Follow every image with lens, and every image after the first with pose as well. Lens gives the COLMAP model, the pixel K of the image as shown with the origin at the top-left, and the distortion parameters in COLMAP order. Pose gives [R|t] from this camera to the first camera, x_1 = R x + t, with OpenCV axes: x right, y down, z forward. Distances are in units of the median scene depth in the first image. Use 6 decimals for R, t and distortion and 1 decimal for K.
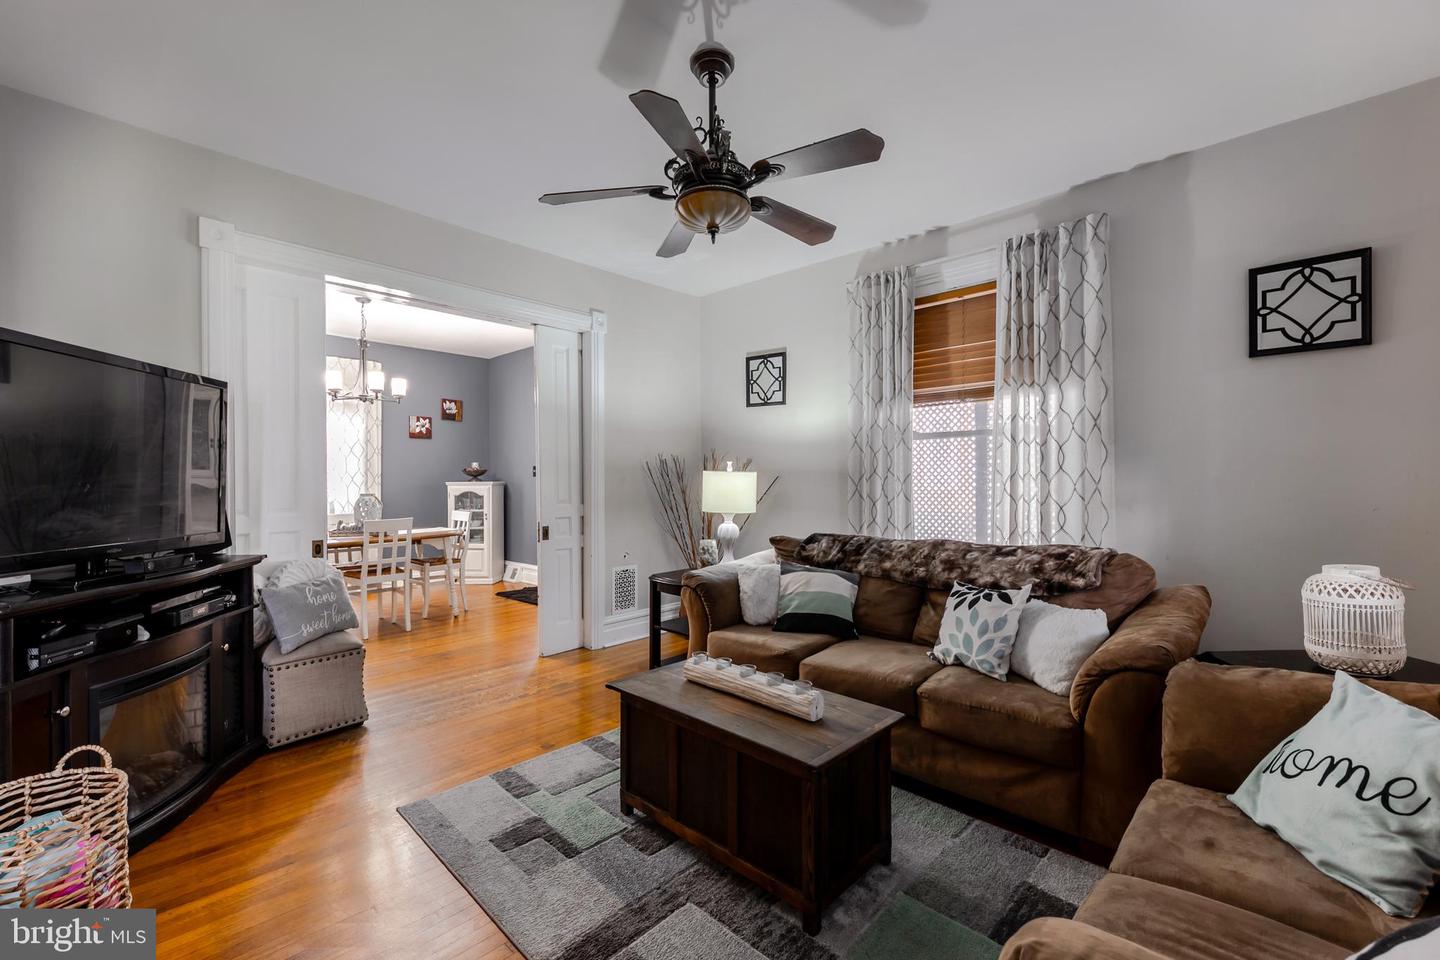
lens RADIAL K [[627.3, 0, 712.3], [0, 627.3, 481.4], [0, 0, 1]] dist [0.019574, -0.011281]
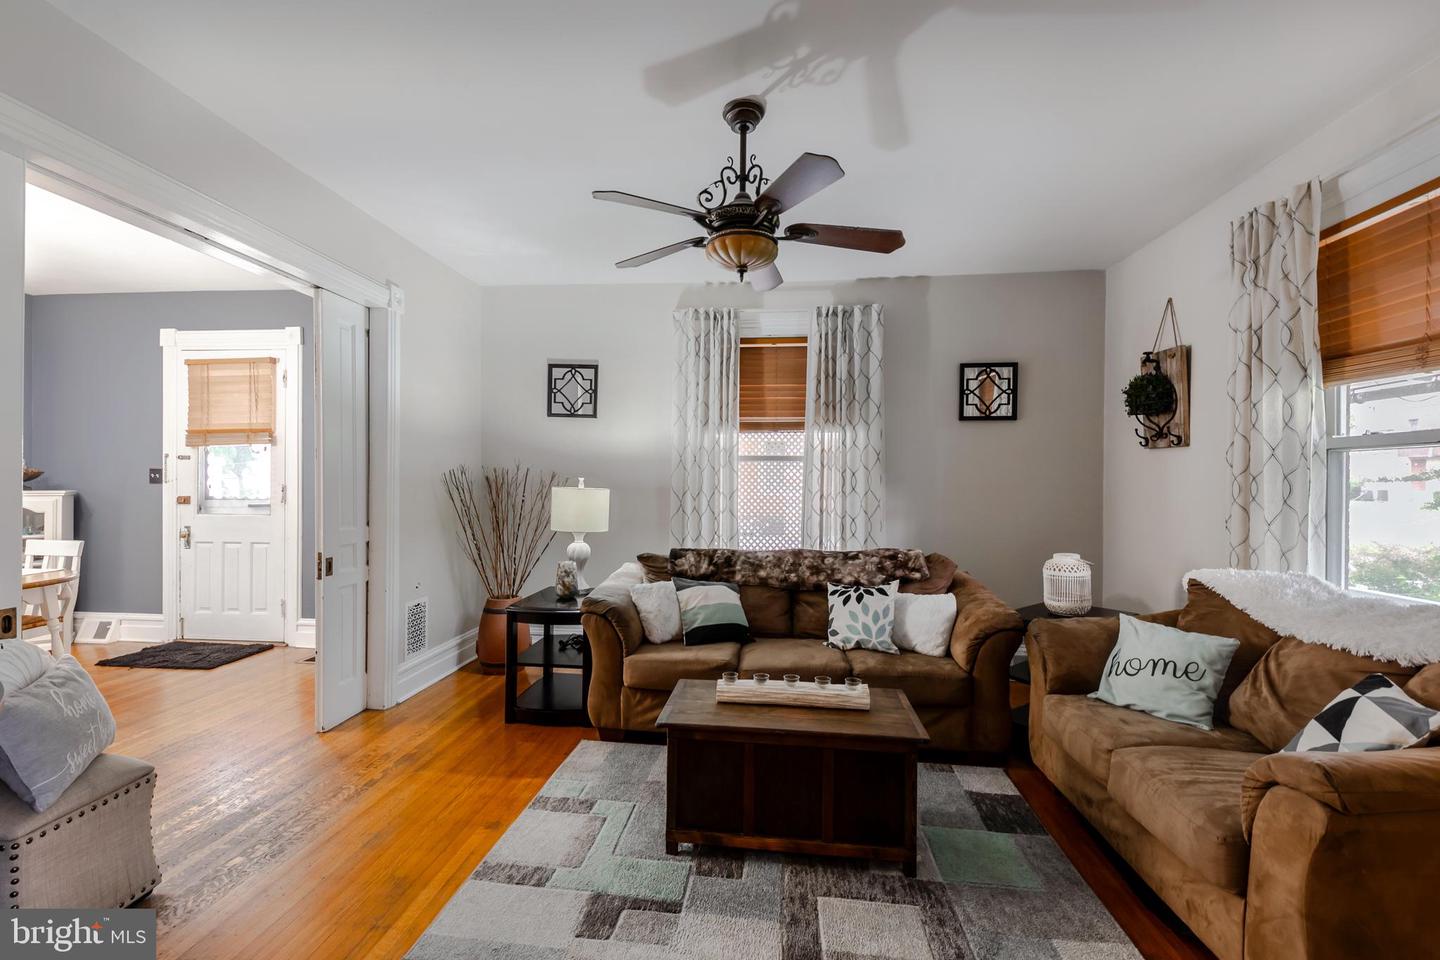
lens RADIAL K [[630.2, 0, 736.1], [0, 630.2, 482.5], [0, 0, 1]] dist [0.013906, -0.006664]
pose [[0.774999, 0.012360, 0.631842, -0.515339], [-0.011251, 0.999920, -0.005760, -0.027992], [-0.631862, -0.002645, 0.775076, 0.143996]]
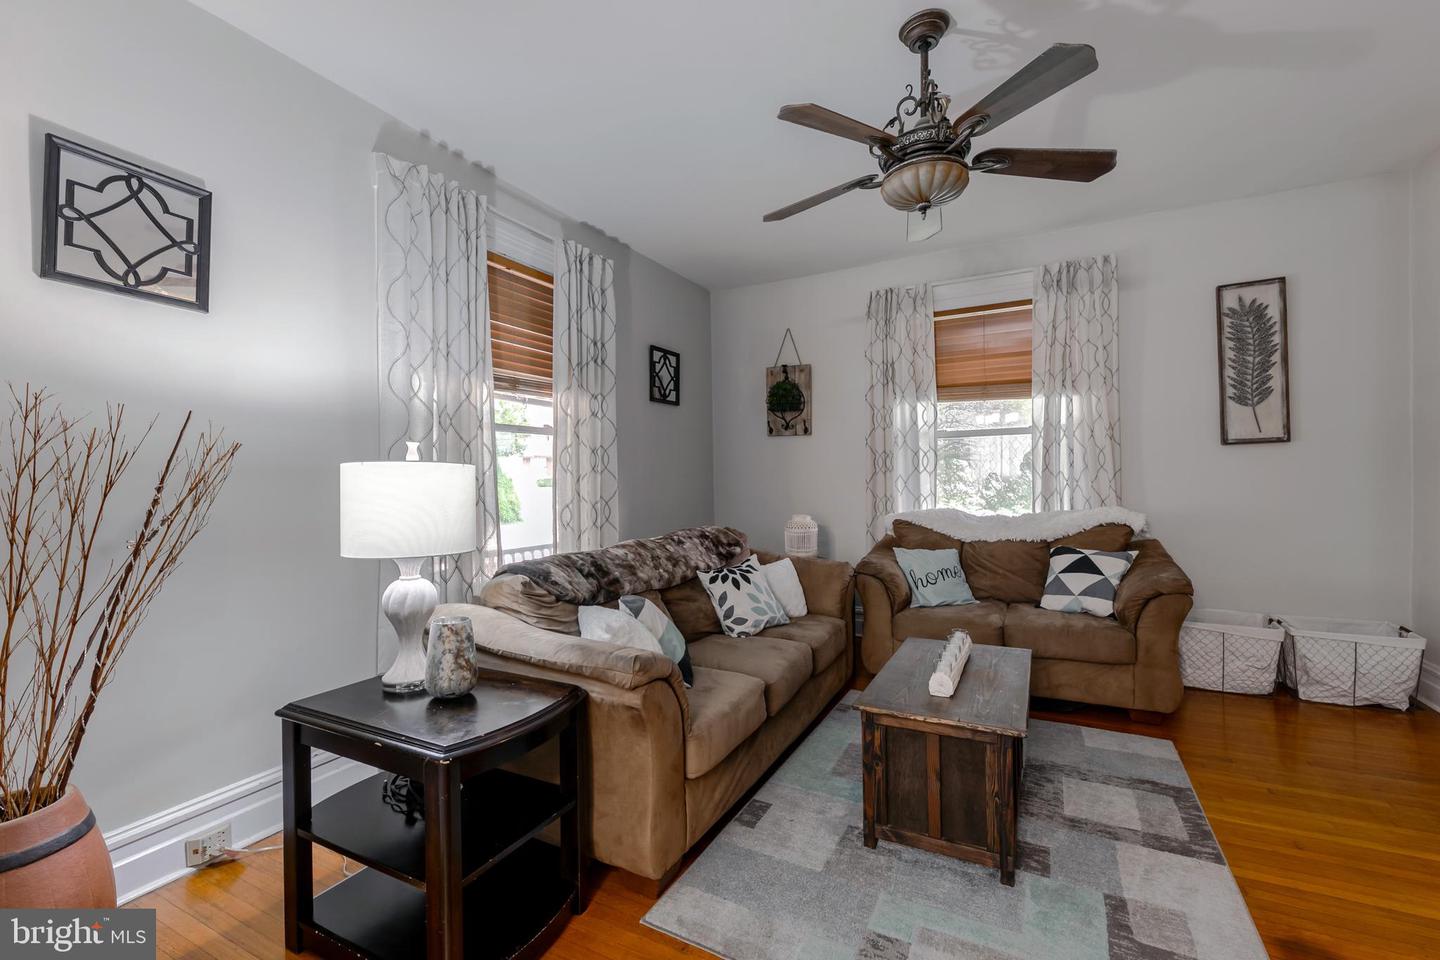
lens RADIAL K [[594.3, 0, 729.5], [0, 594.3, 480.0], [0, 0, 1]] dist [0.011436, -0.006363]
pose [[-0.289220, 0.001355, 0.957262, -0.584613], [0.019187, 0.999806, 0.004382, -0.002464], [-0.957070, 0.019635, -0.289190, 1.181086]]
